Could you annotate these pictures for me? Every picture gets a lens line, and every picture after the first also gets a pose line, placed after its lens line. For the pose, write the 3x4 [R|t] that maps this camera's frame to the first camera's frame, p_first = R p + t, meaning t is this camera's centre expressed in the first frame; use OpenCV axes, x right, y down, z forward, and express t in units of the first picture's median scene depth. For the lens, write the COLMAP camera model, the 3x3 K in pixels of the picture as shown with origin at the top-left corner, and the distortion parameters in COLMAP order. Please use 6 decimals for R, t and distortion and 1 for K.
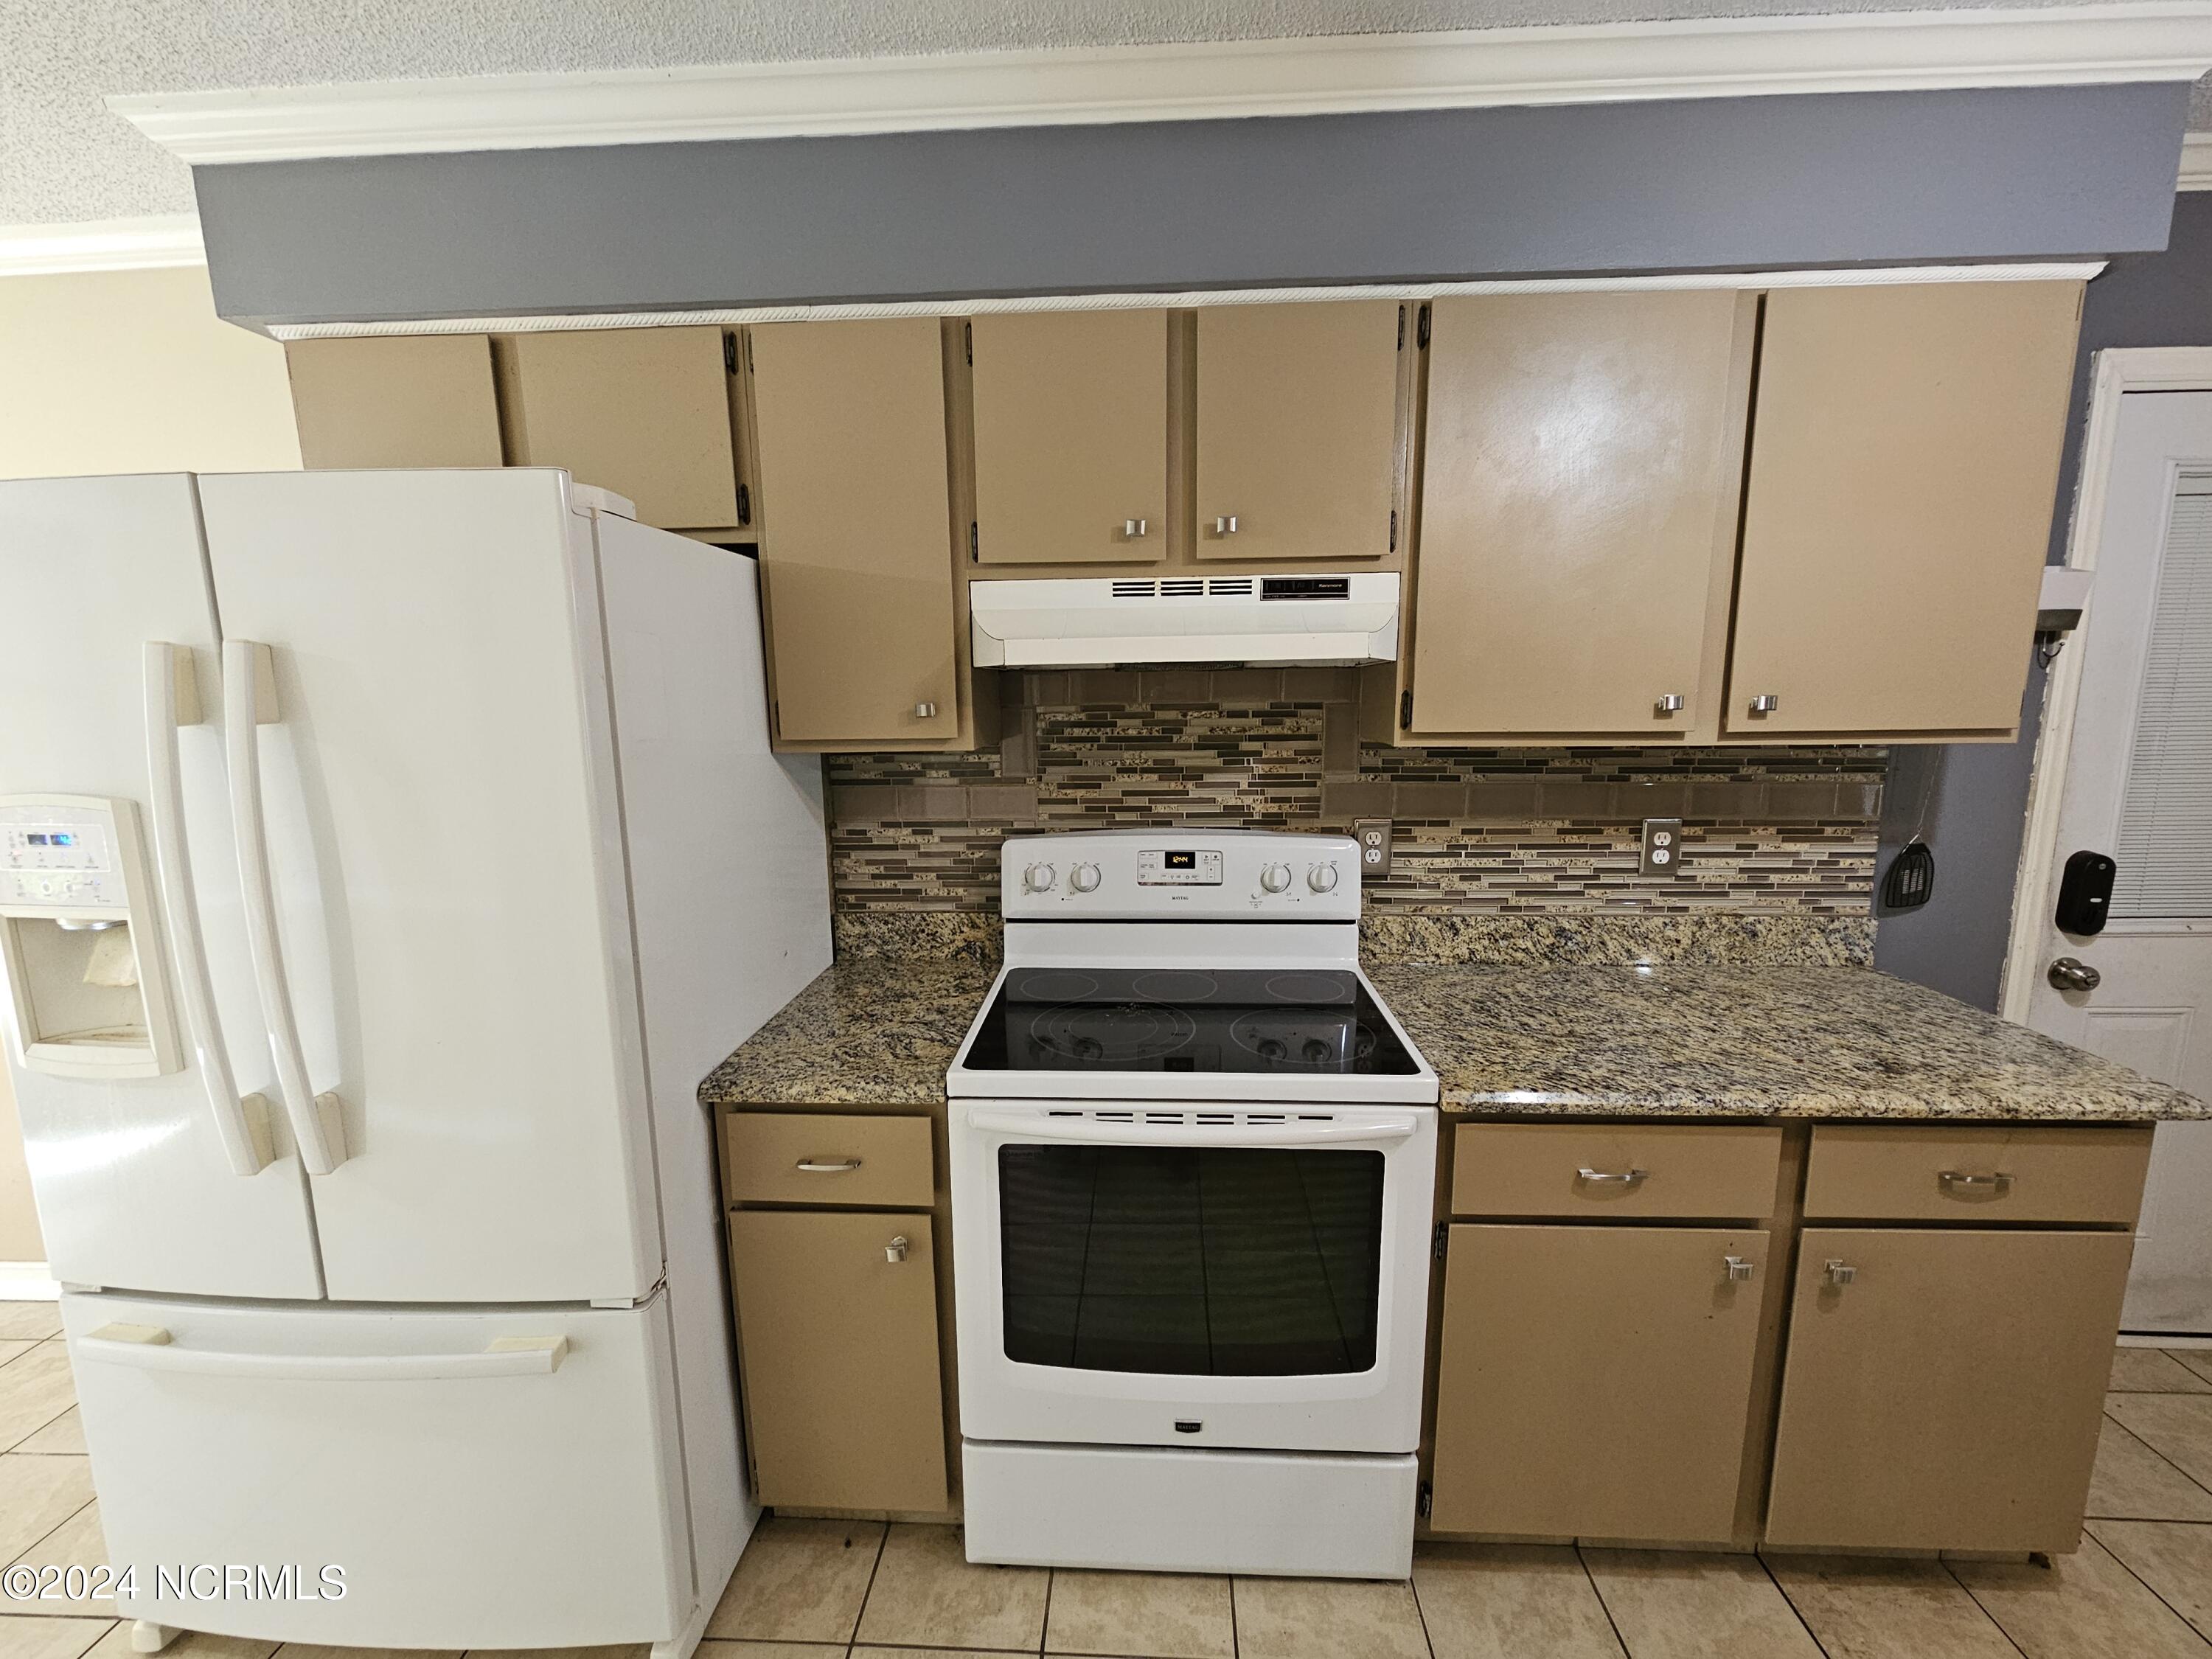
lens RADIAL K [[901.2, 0, 1108.2], [0, 901.2, 825.9], [0, 0, 1]] dist [-0.000142, -0.000757]
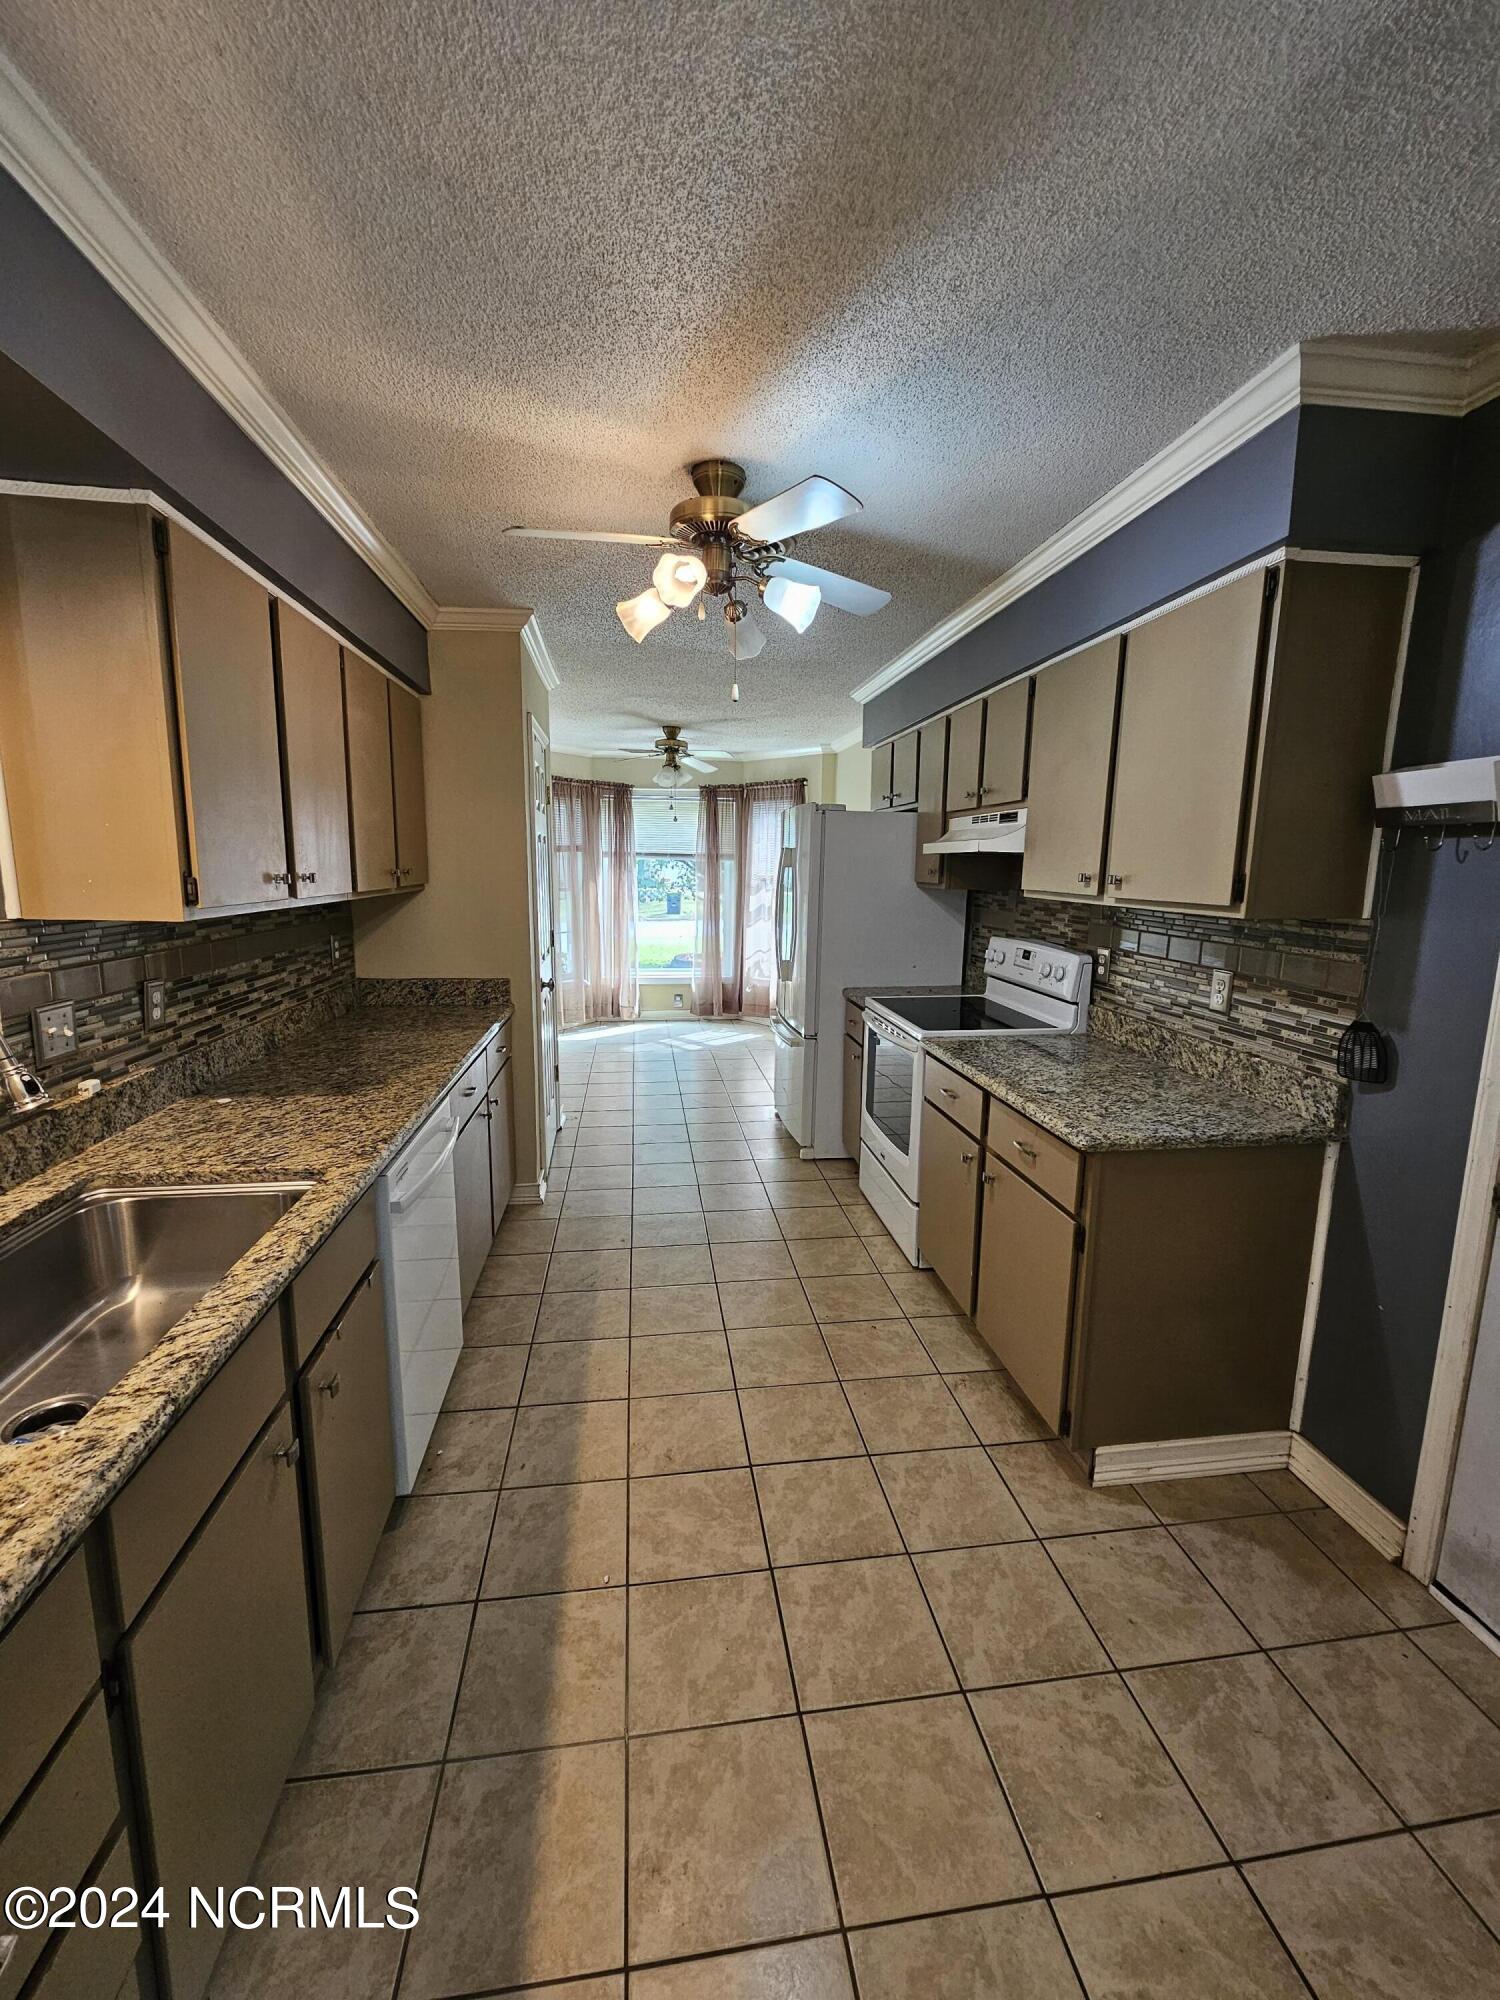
lens RADIAL K [[814.8, 0, 746.5], [0, 814.8, 1004.0], [0, 0, 1]] dist [-0.000142, -0.000757]
pose [[0.181310, 0.183016, -0.966246, 1.646100], [-0.169115, 0.973696, 0.152694, -0.024381], [0.968776, 0.135722, 0.207492, 0.071156]]
